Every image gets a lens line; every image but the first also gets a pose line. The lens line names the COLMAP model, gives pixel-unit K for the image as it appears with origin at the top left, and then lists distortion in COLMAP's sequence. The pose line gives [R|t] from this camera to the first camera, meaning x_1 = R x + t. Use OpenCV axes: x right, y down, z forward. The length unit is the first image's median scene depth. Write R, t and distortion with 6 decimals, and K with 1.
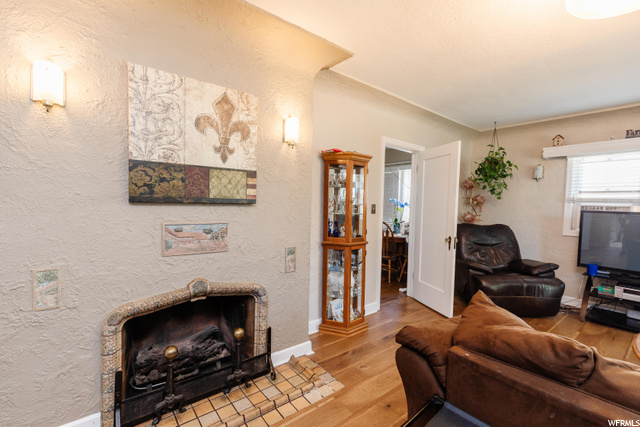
lens RADIAL K [[289.6, 0, 320.0], [0, 289.6, 213.5], [0, 0, 1]] dist [0.024809, 0.000120]
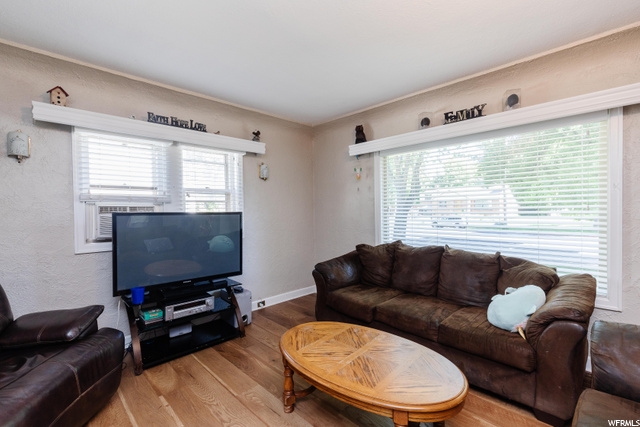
lens RADIAL K [[289.6, 0, 320.0], [0, 289.6, 213.5], [0, 0, 1]] dist [0.024809, 0.000120]
pose [[-0.097959, -0.042216, 0.994295, 0.170068], [0.042201, 0.998025, 0.046532, -0.020259], [-0.994295, 0.046518, -0.095984, 0.585997]]
